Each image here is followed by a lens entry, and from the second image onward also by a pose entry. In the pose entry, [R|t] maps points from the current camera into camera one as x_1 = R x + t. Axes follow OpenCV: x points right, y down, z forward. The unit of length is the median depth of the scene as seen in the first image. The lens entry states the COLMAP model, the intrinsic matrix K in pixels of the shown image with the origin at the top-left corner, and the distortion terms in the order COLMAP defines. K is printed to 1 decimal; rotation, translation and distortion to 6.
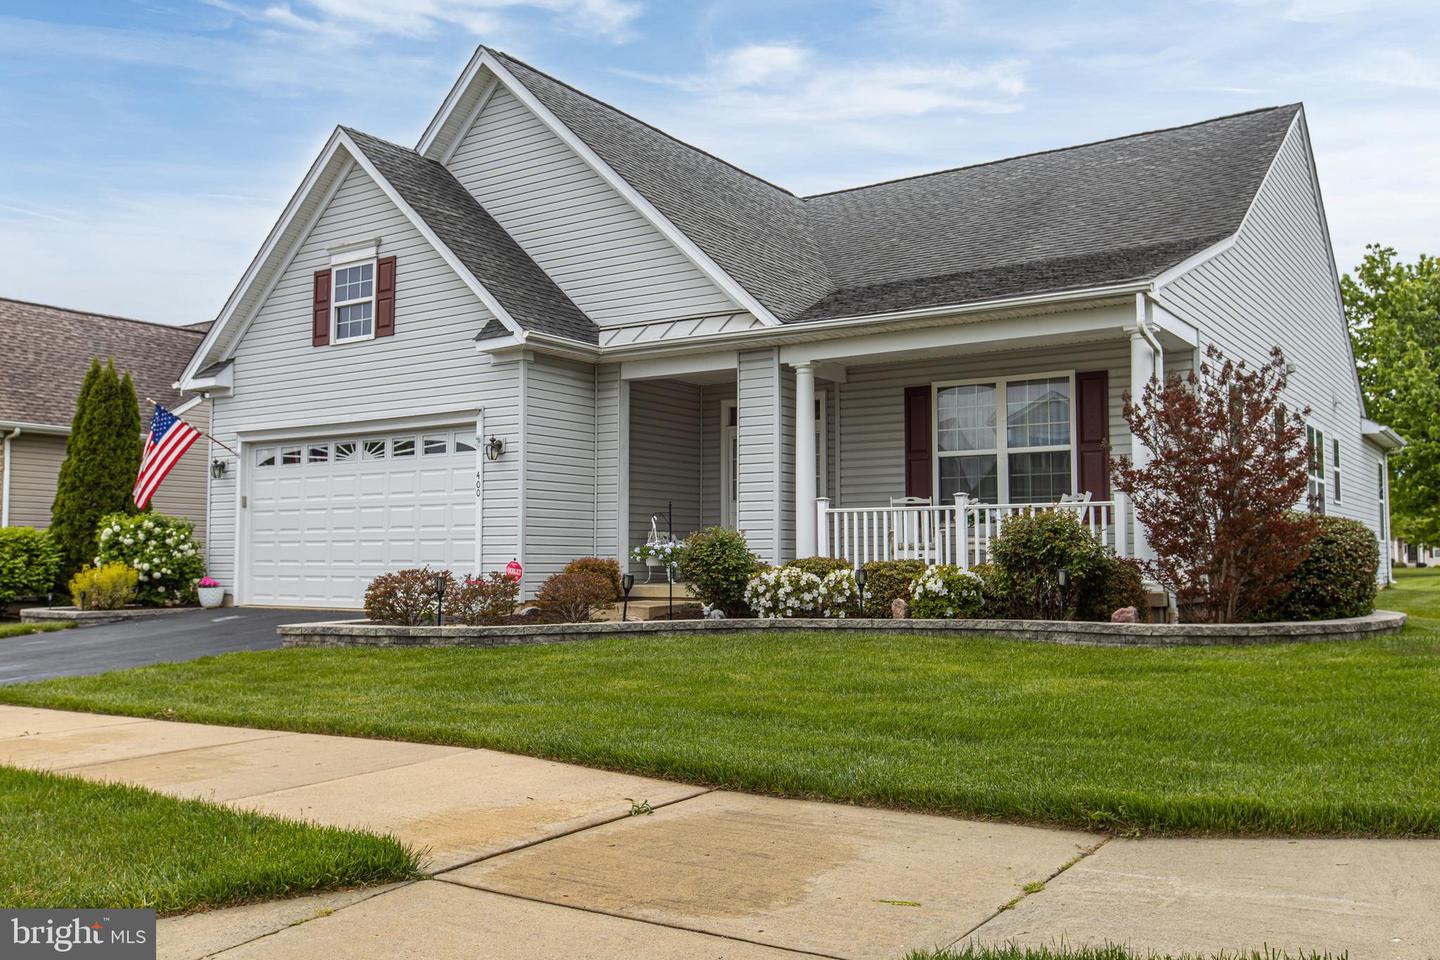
lens RADIAL K [[1249.1, 0, 720.0], [0, 1249.1, 480.0], [0, 0, 1]] dist [-0.007438, -0.005186]
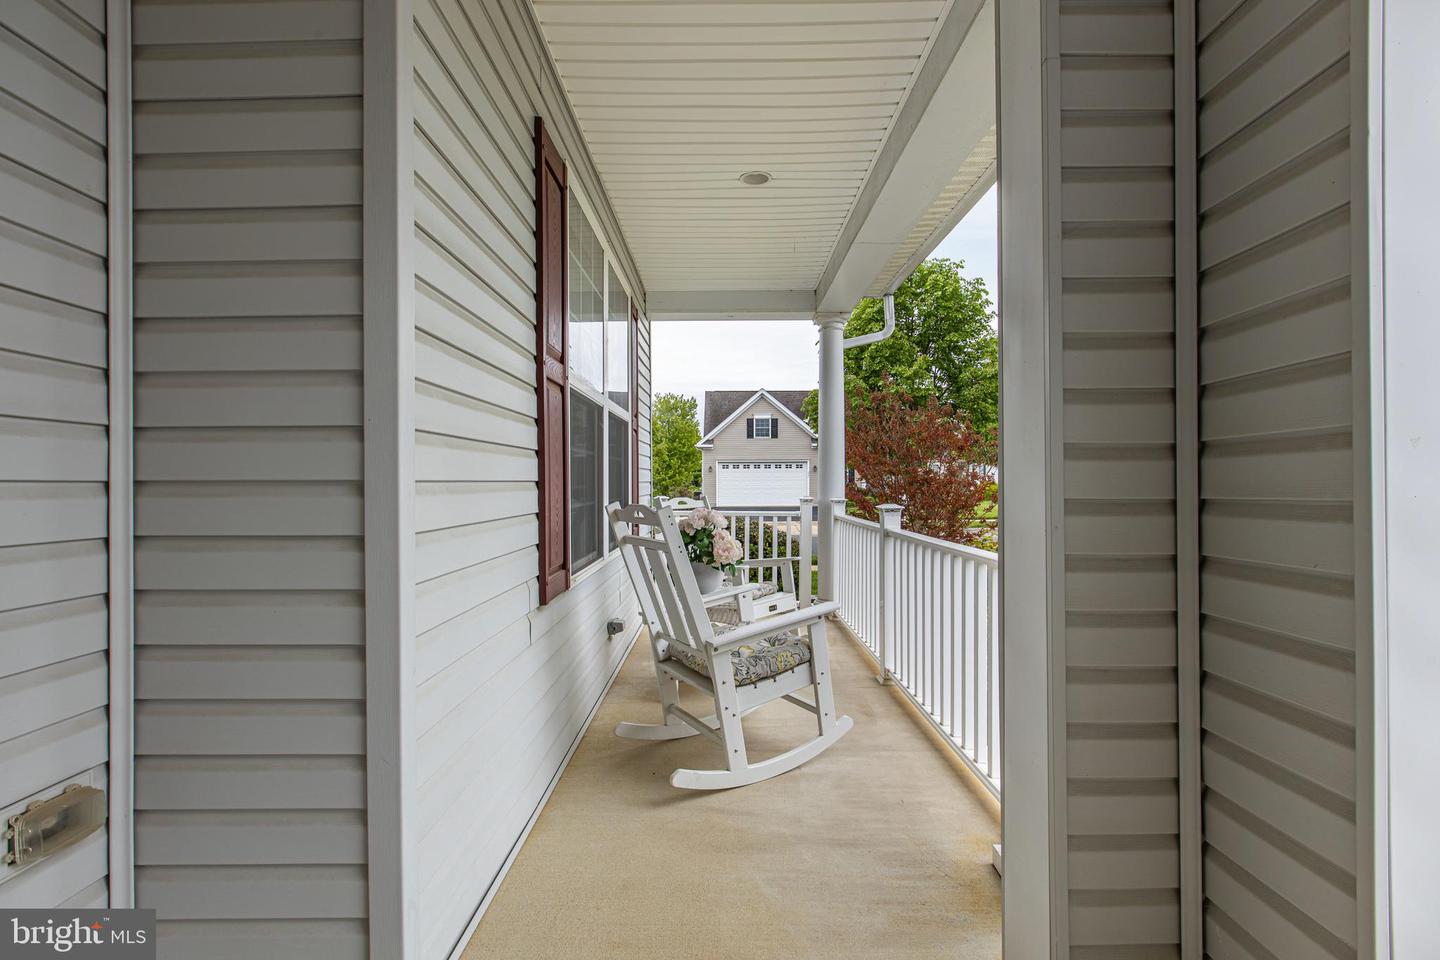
lens RADIAL K [[633.1, 0, 721.1], [0, 633.1, 481.7], [0, 0, 1]] dist [-0.003790, 0.000230]
pose [[0.831465, 0.000447, 0.555577, -1.512804], [-0.031236, 0.998456, 0.045944, -0.063660], [-0.554698, -0.055555, 0.830195, -0.578820]]
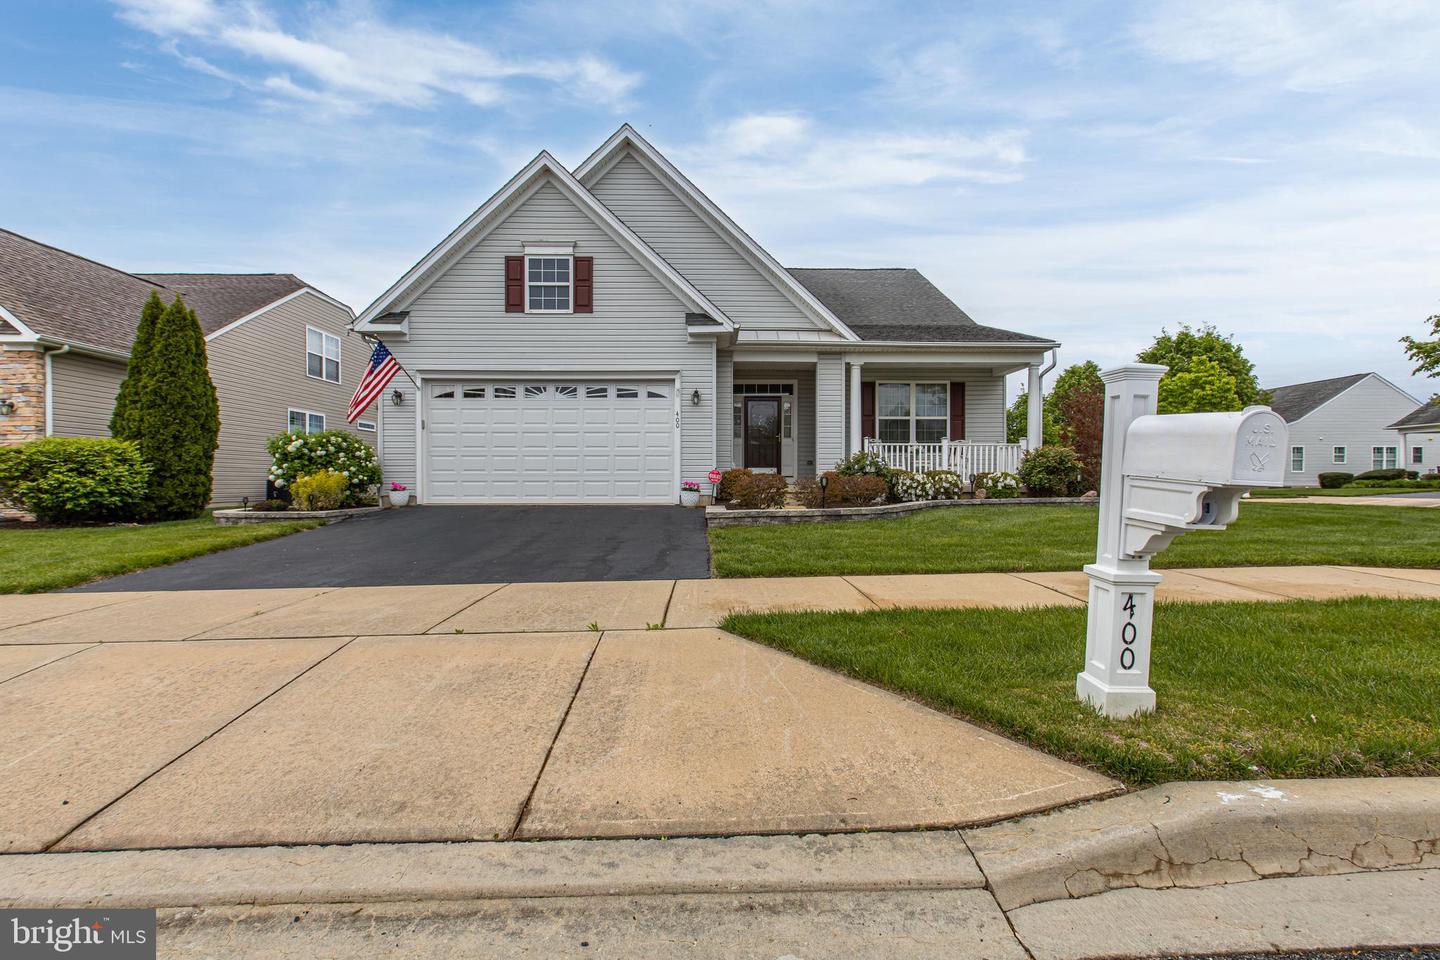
lens RADIAL K [[633.1, 0, 721.1], [0, 633.1, 481.7], [0, 0, 1]] dist [-0.003790, 0.000230]
pose [[0.814594, -0.000995, 0.580030, -0.553574], [-0.037298, 0.997839, 0.054092, 0.032114], [-0.578831, -0.065697, 0.812797, 0.305463]]
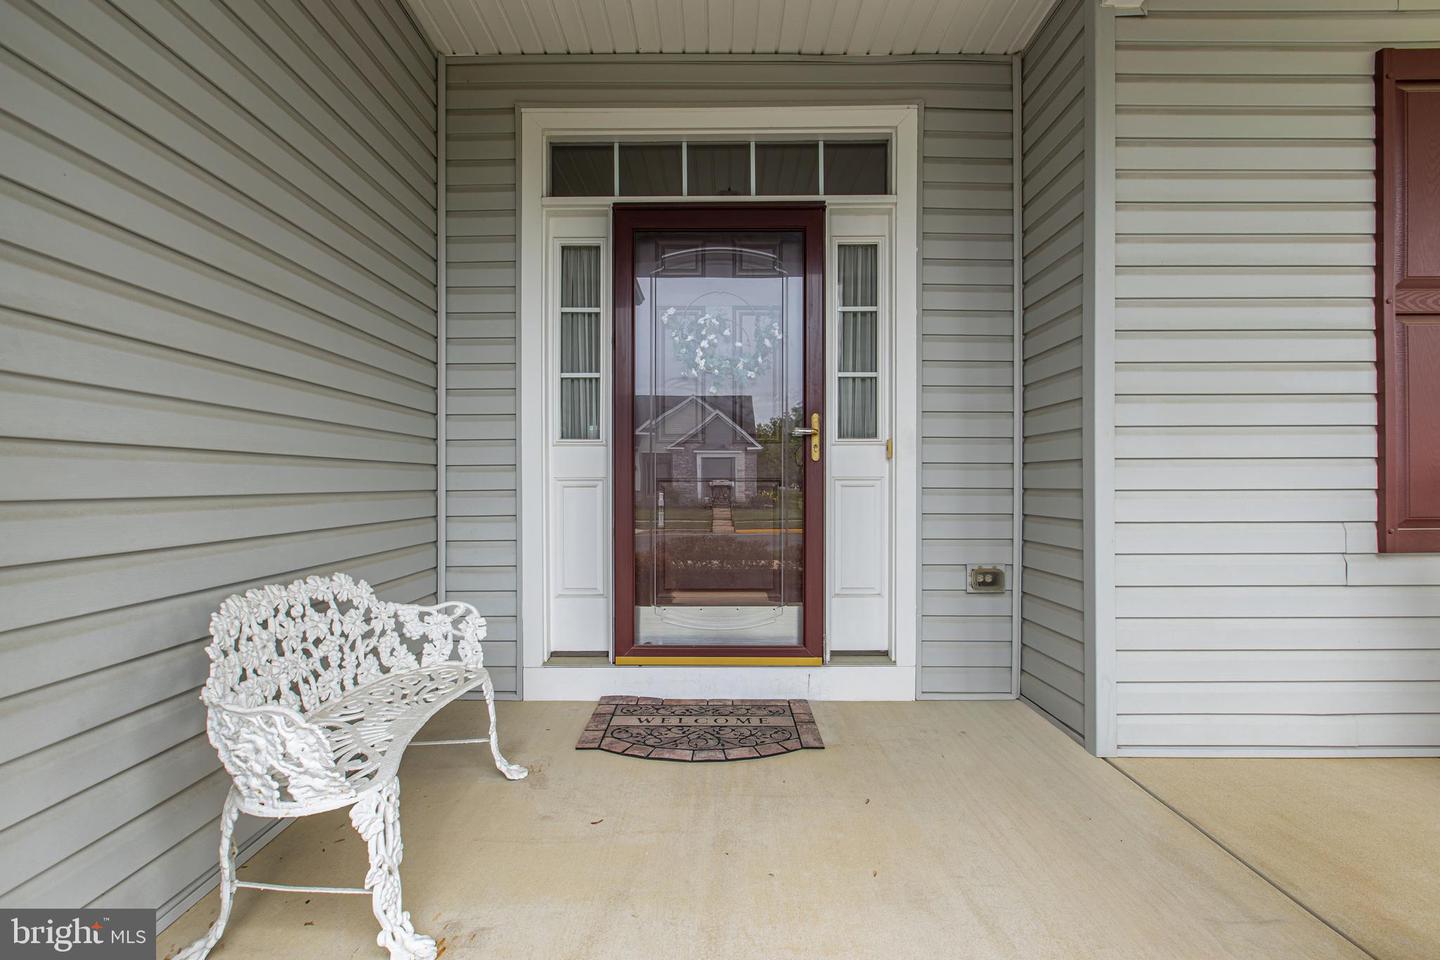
lens RADIAL K [[633.1, 0, 721.1], [0, 633.1, 481.7], [0, 0, 1]] dist [-0.003790, 0.000230]
pose [[0.828785, 0.001520, 0.559565, -0.048393], [-0.034662, 0.998215, 0.048627, 0.018848], [-0.558493, -0.059697, 0.827359, 0.902232]]
